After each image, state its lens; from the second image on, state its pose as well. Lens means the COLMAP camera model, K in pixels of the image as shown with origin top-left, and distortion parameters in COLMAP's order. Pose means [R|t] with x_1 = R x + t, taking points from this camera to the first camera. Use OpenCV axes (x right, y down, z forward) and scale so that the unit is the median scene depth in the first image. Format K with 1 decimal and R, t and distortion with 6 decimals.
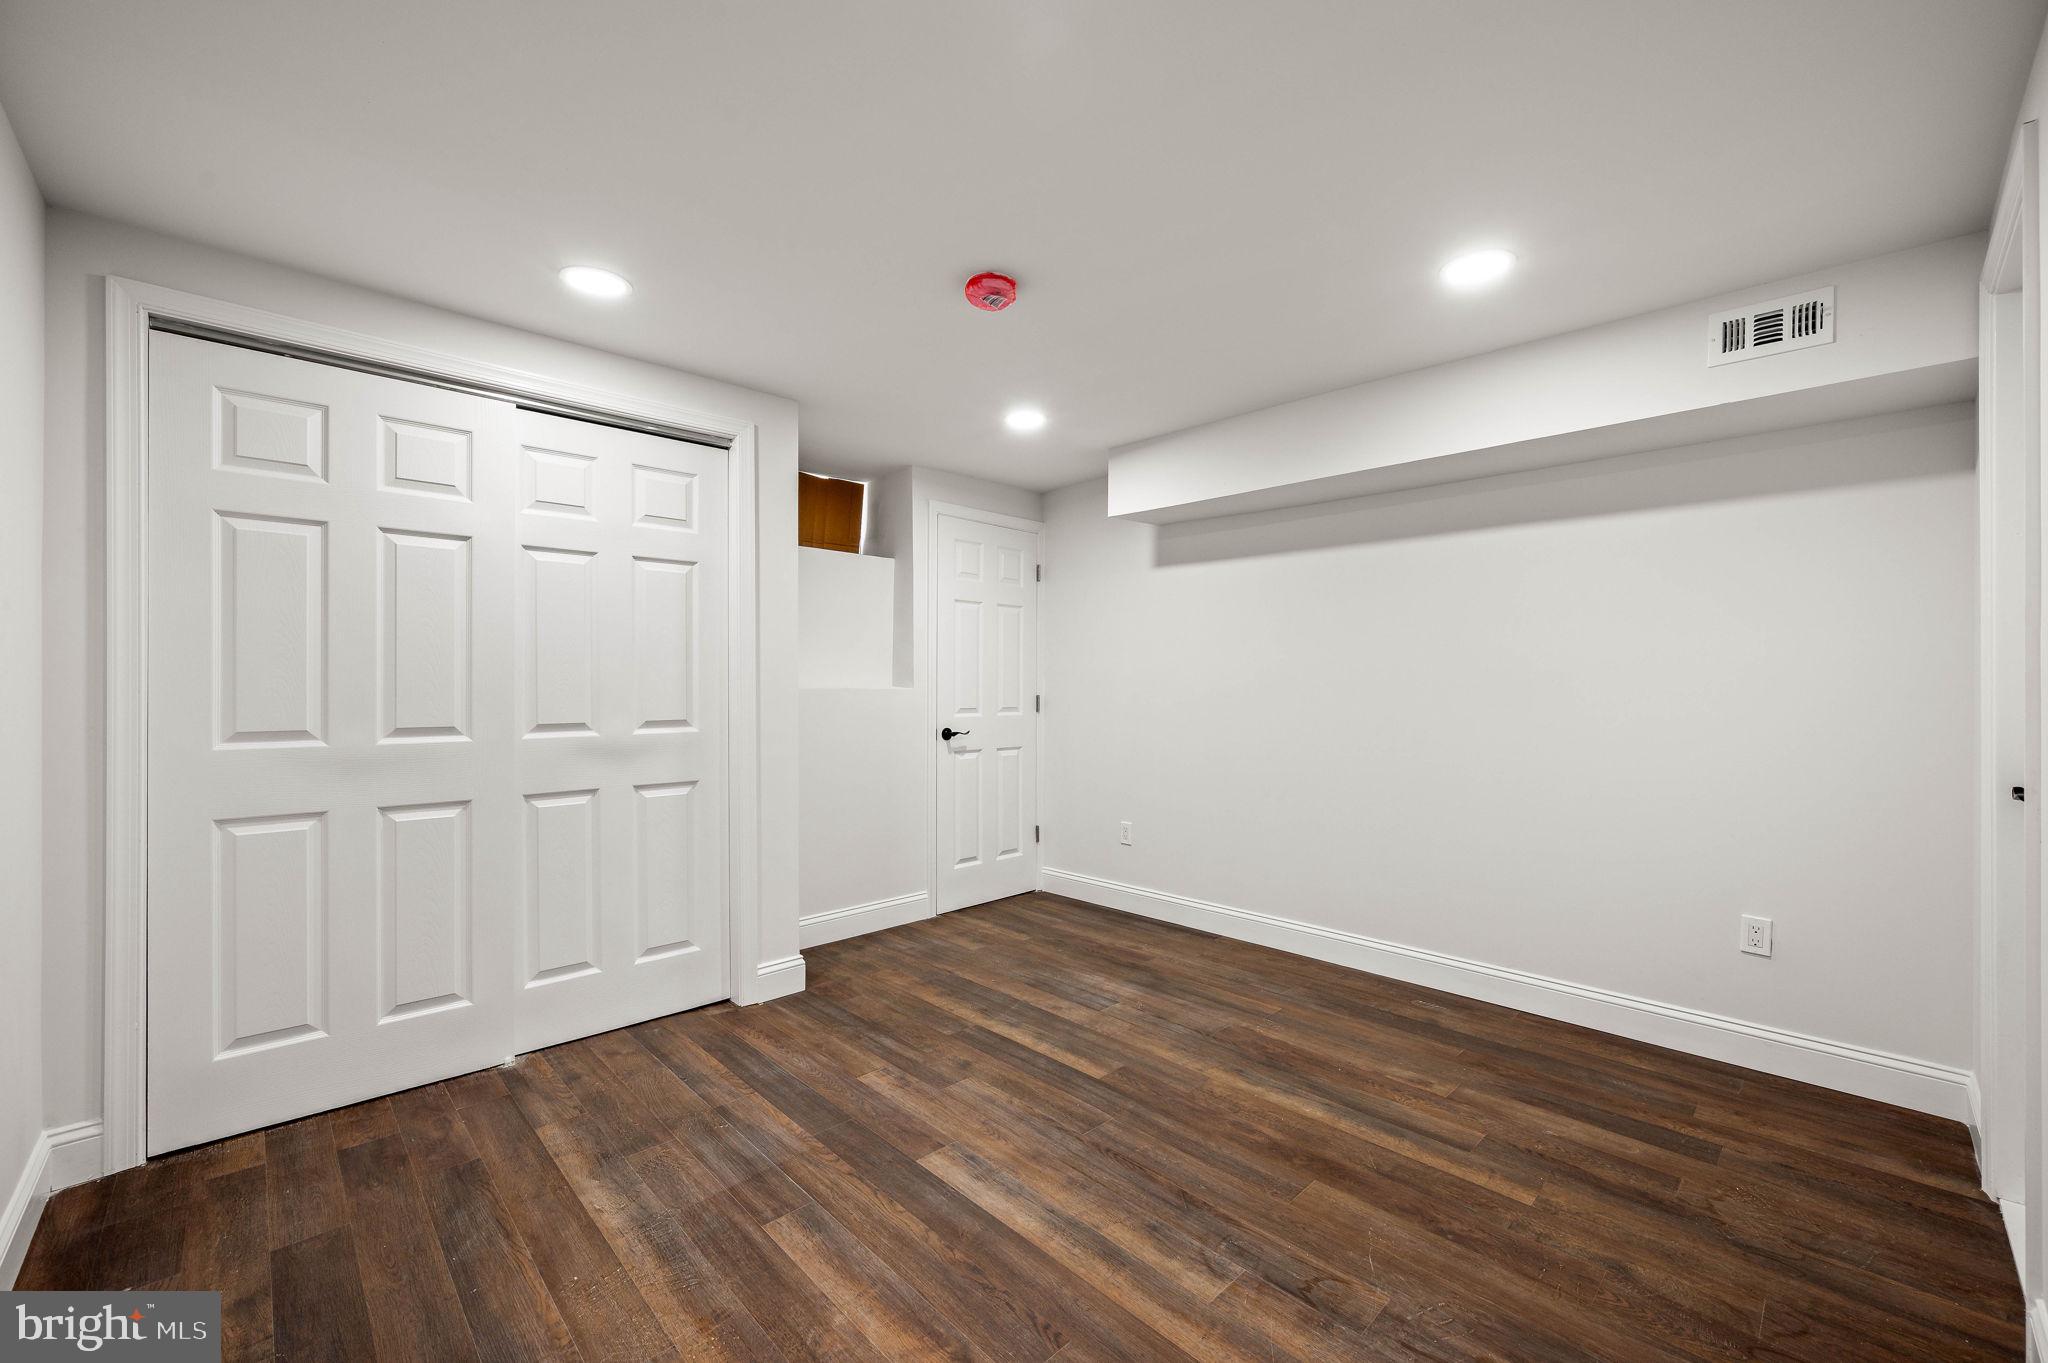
lens RADIAL K [[823.5, 0, 1041.6], [0, 823.5, 692.9], [0, 0, 1]] dist [0.002444, -0.001159]
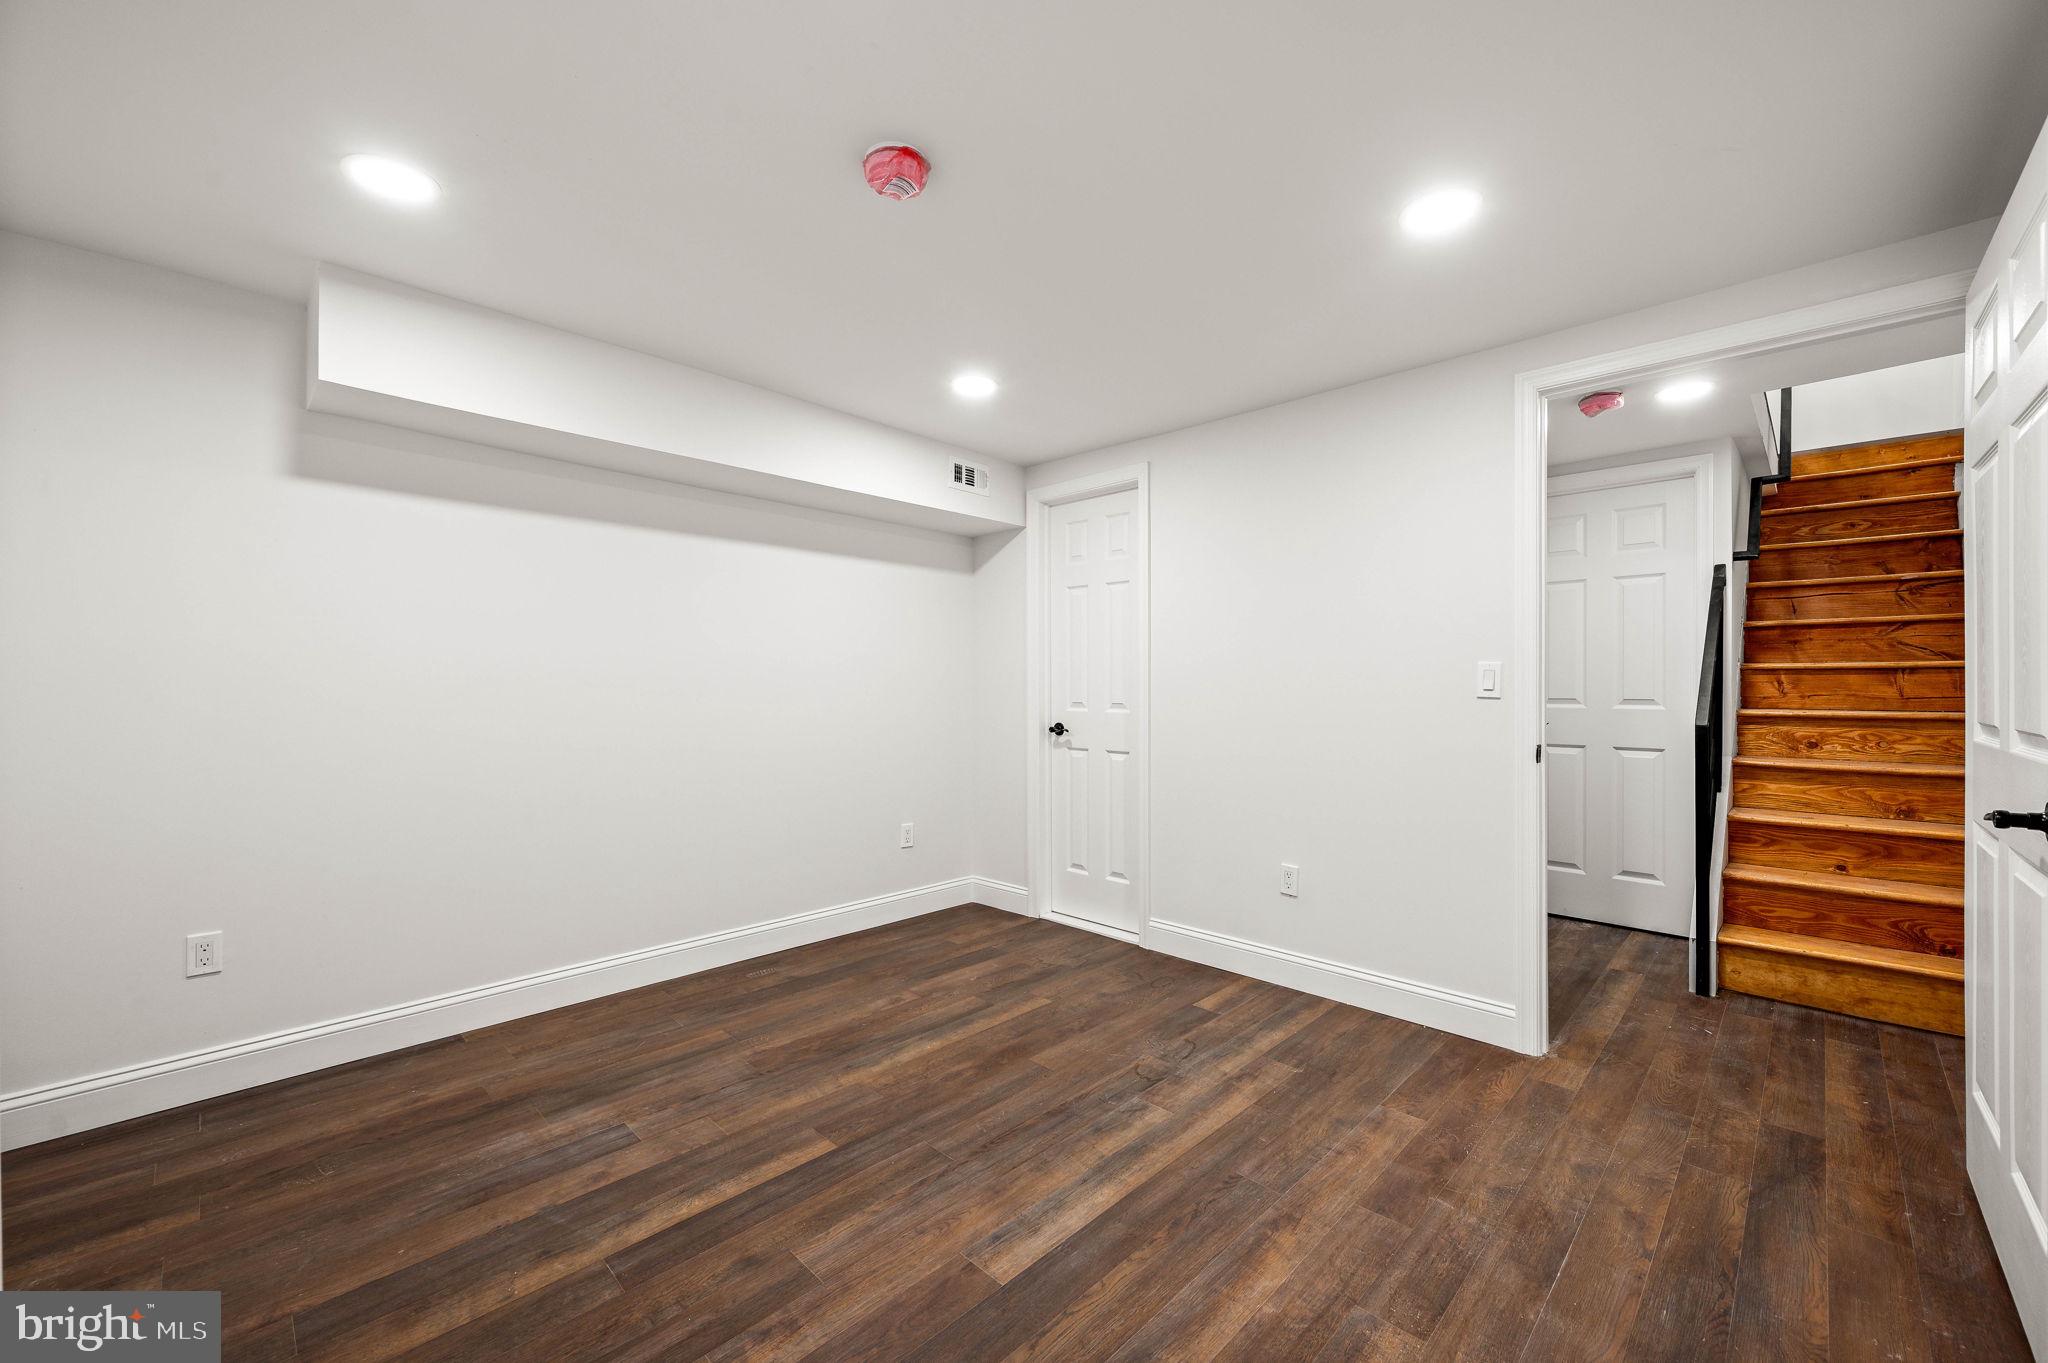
lens RADIAL K [[823.5, 0, 1041.3], [0, 823.5, 673.0], [0, 0, 1]] dist [0.002444, -0.001159]
pose [[-0.038493, 0.013144, 0.999172, -0.785562], [0.007025, 0.999892, -0.012883, 0.000012], [-0.999234, 0.006524, -0.038581, 0.827400]]
